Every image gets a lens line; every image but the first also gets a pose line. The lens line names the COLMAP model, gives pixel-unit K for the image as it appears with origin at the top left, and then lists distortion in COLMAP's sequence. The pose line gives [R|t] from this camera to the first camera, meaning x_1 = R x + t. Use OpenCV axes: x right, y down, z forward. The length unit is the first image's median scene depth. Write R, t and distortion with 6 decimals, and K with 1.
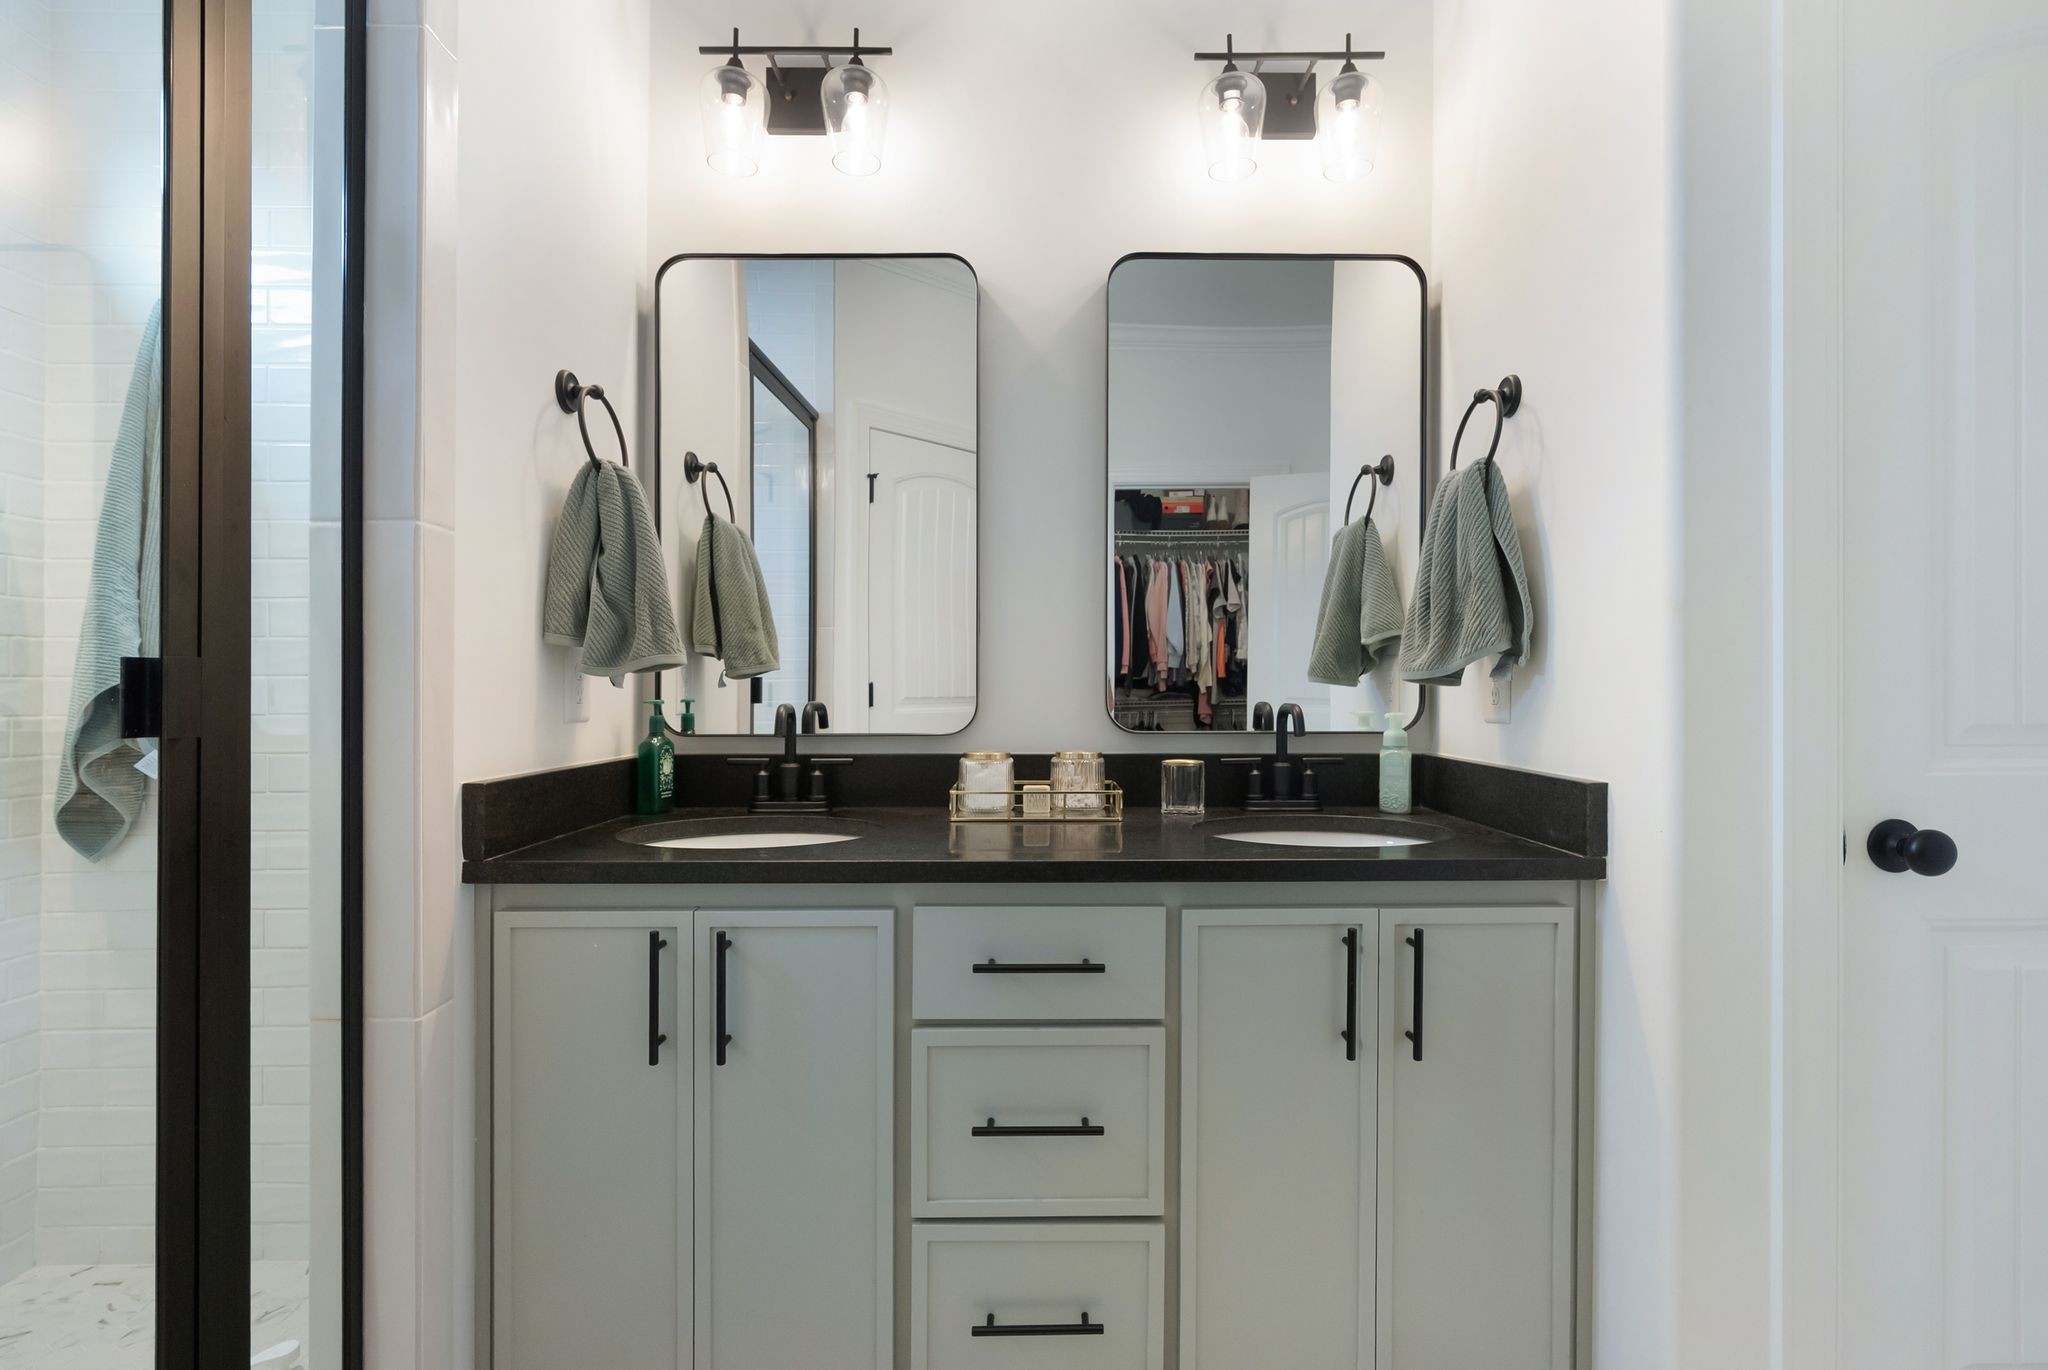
lens RADIAL K [[927.2, 0, 1038.3], [0, 927.2, 690.2], [0, 0, 1]] dist [-0.002853, -0.000098]
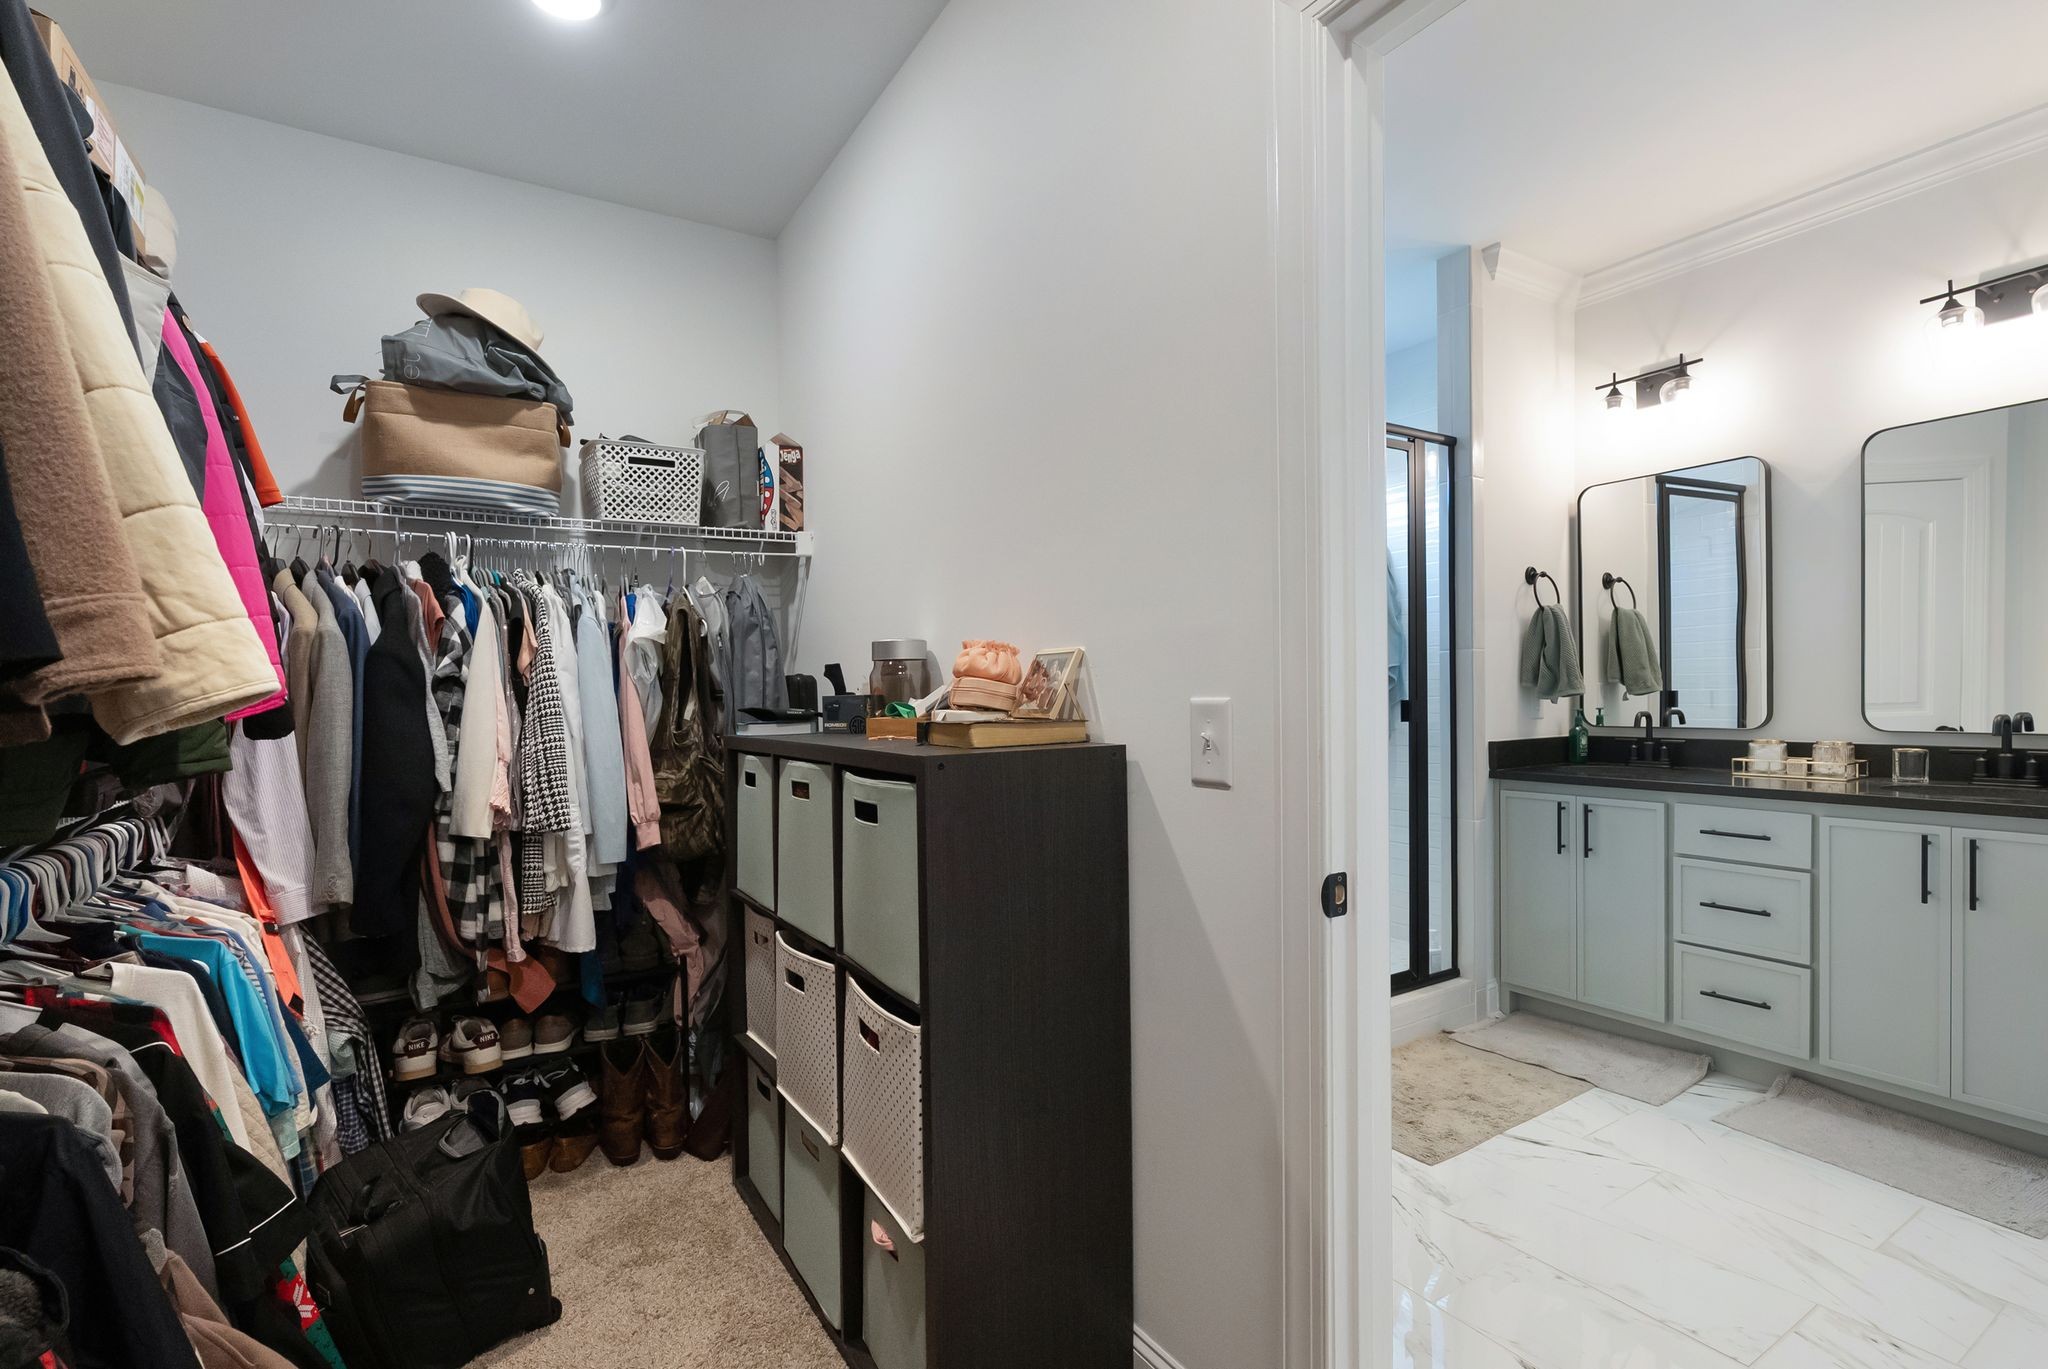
lens RADIAL K [[950.2, 0, 1036.6], [0, 950.2, 705.0], [0, 0, 1]] dist [-0.005777, -0.000441]
pose [[0.527026, 0.002923, -0.849844, 0.867526], [0.015412, 0.999797, 0.012997, -0.050842], [0.849710, -0.019948, 0.526874, -1.320467]]
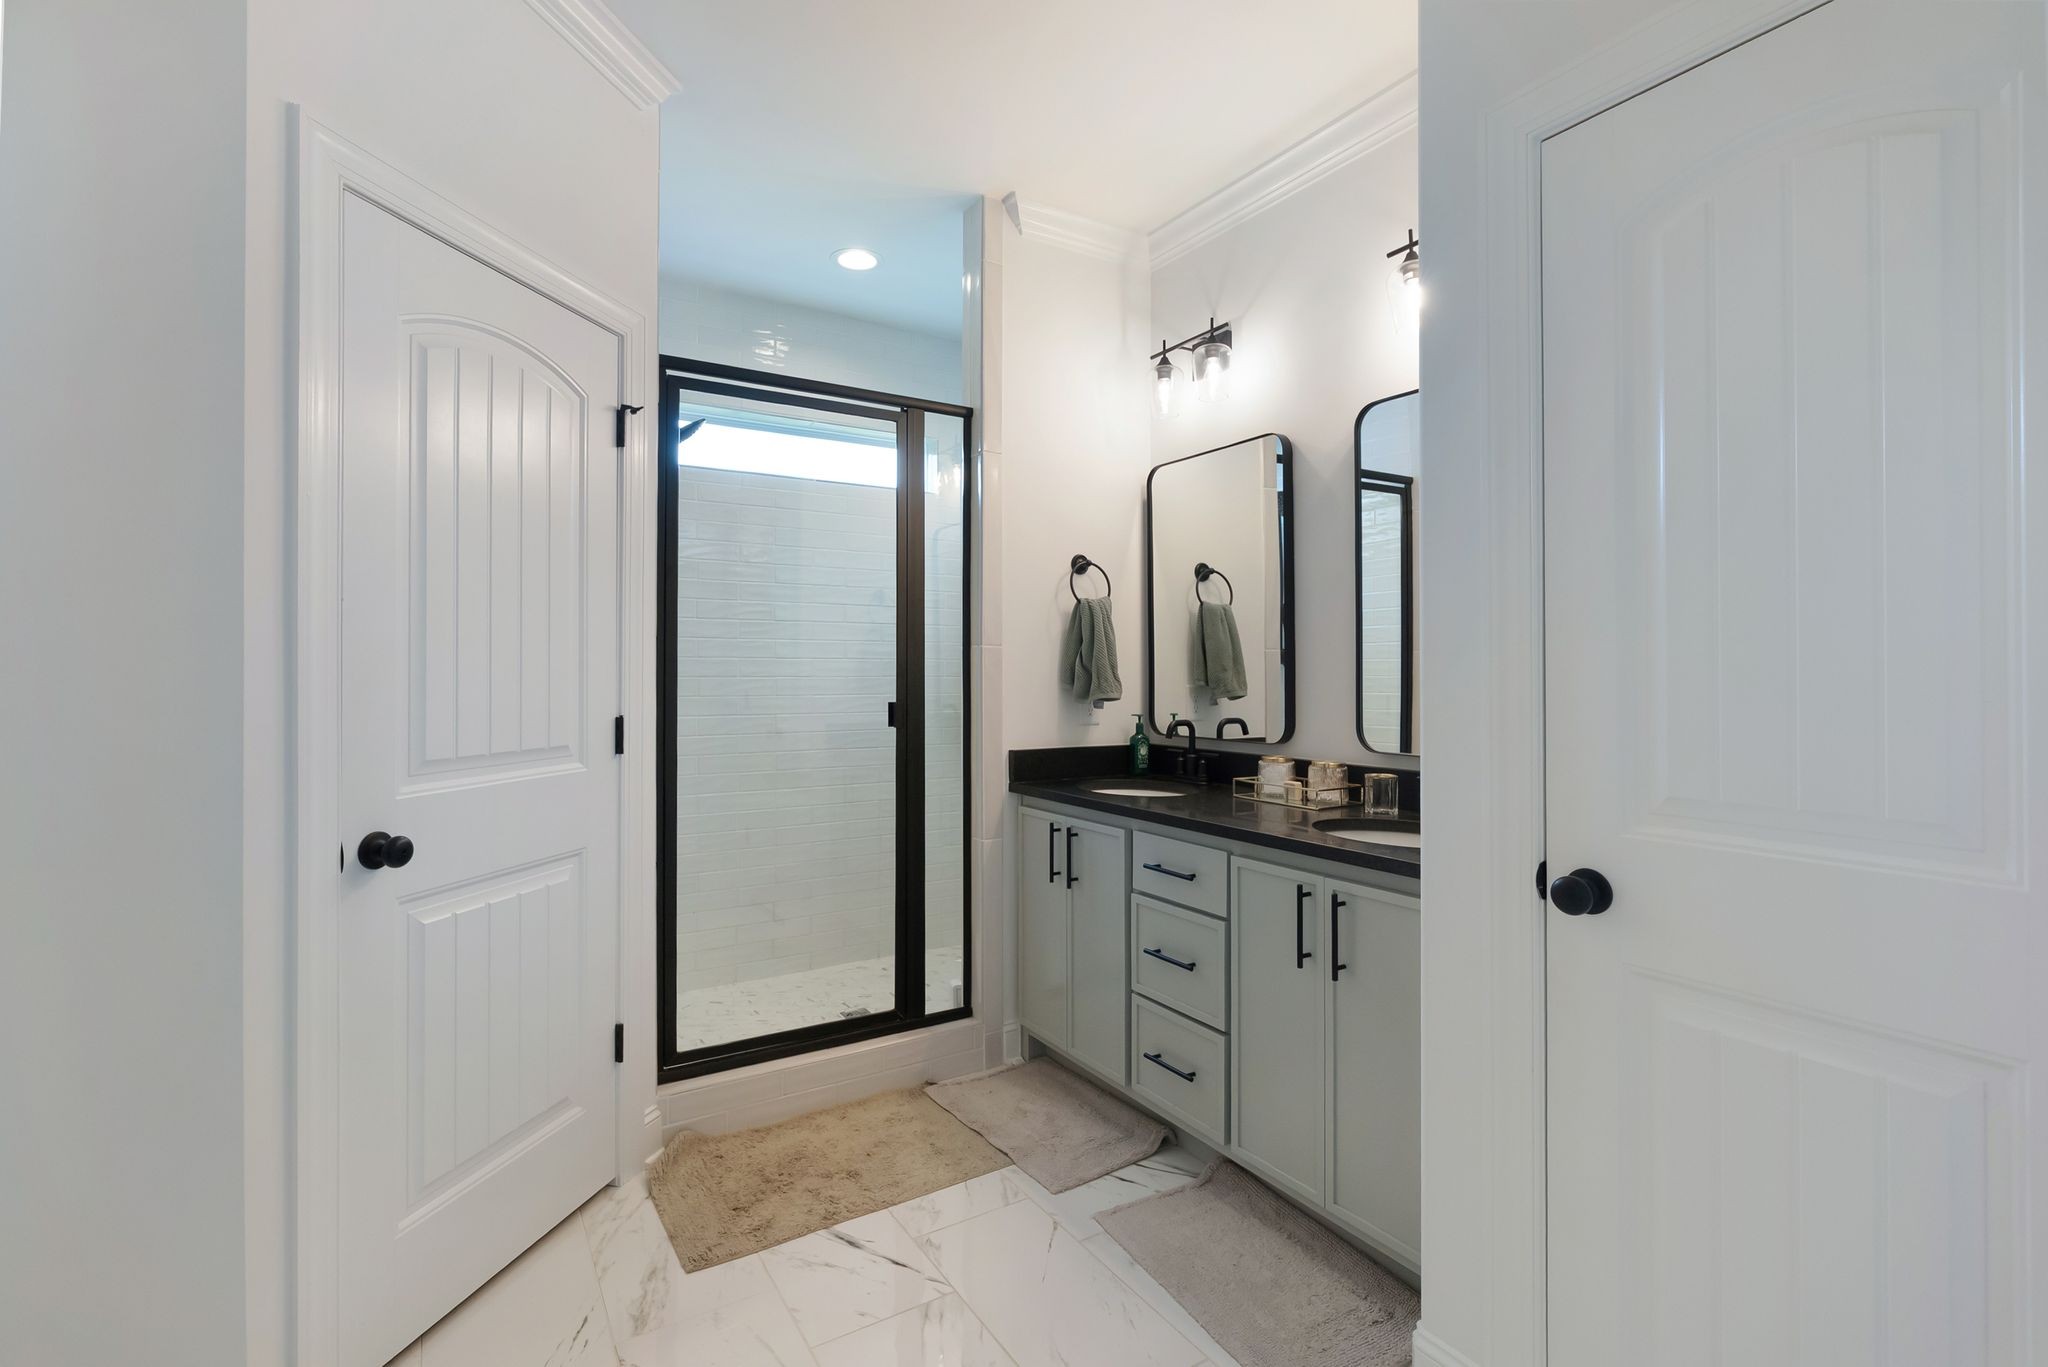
lens RADIAL K [[932.0, 0, 1023.1], [0, 932.0, 665.9], [0, 0, 1]] dist [-0.012705, -0.000134]
pose [[0.522398, -0.005543, -0.852684, 1.214727], [-0.003450, 0.999957, -0.008614, -0.079905], [0.852695, 0.007442, 0.522357, -0.190492]]
